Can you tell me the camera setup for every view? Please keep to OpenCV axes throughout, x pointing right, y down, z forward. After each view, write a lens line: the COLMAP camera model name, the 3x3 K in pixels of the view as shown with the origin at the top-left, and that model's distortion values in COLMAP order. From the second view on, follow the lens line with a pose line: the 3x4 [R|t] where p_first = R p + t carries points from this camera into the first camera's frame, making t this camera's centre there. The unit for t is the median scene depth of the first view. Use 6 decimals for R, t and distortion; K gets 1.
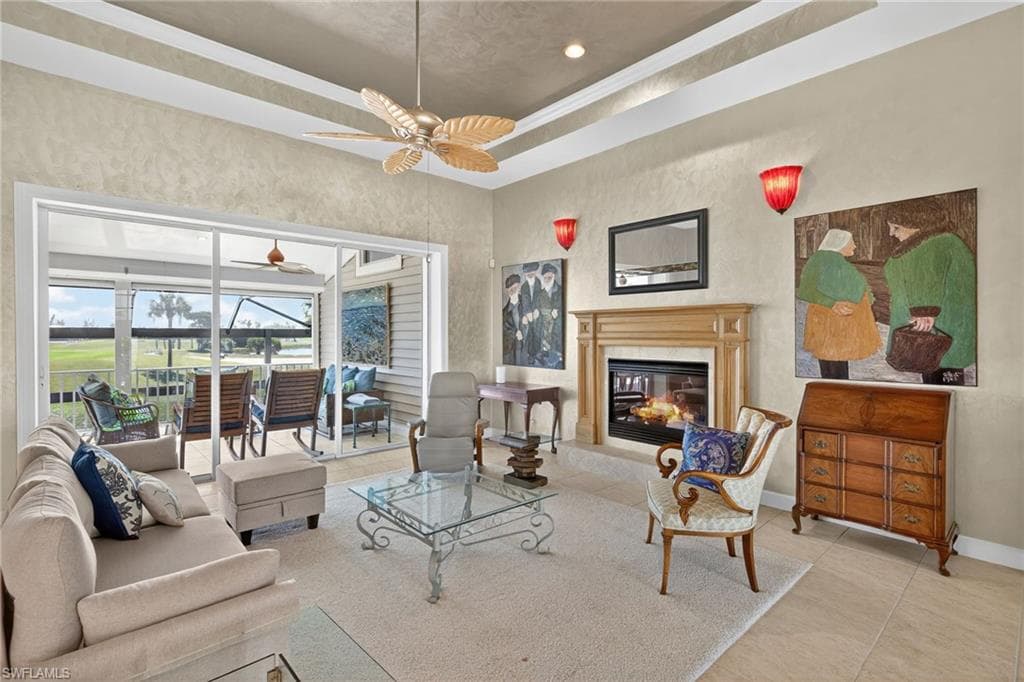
lens RADIAL K [[454.3, 0, 519.8], [0, 454.3, 340.7], [0, 0, 1]] dist [-0.002749, -0.000427]
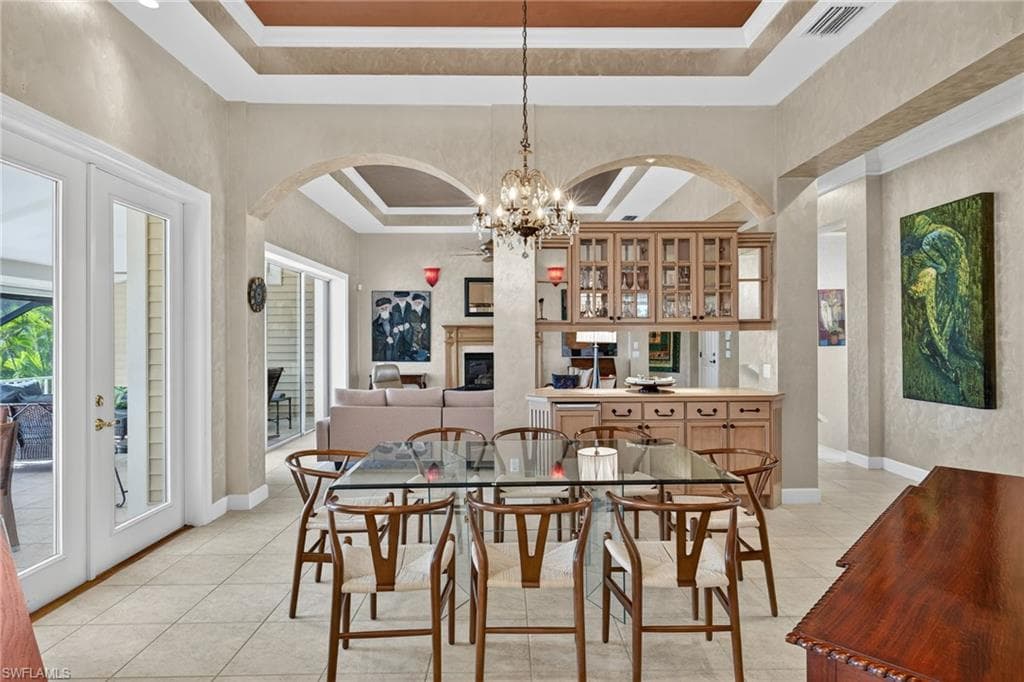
lens RADIAL K [[549.6, 0, 510.9], [0, 549.6, 340.2], [0, 0, 1]] dist [0.004244, 0.001698]
pose [[0.702254, -0.000070, 0.711927, -1.177958], [0.013959, 0.999809, -0.013671, 0.020599], [-0.711790, 0.019538, 0.702120, -0.601067]]
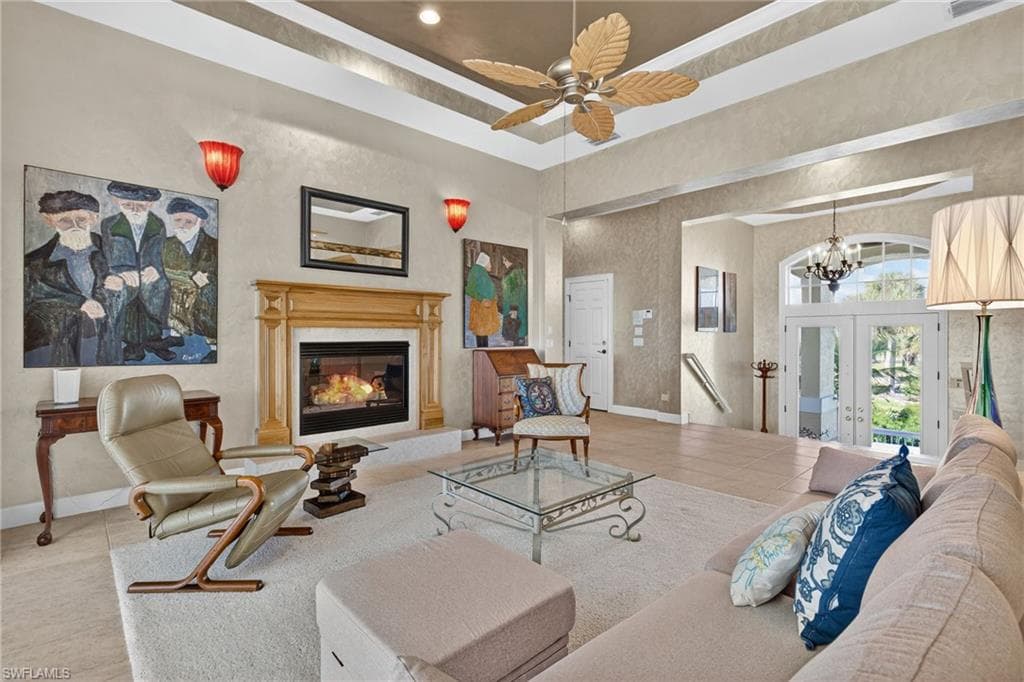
lens RADIAL K [[480.0, 0, 503.0], [0, 480.0, 337.2], [0, 0, 1]] dist [0.013057, 0.000388]
pose [[0.037175, -0.008270, 0.999275, -0.673084], [0.009165, 0.999927, 0.007935, 0.024999], [-0.999267, 0.008863, 0.037248, 0.599725]]
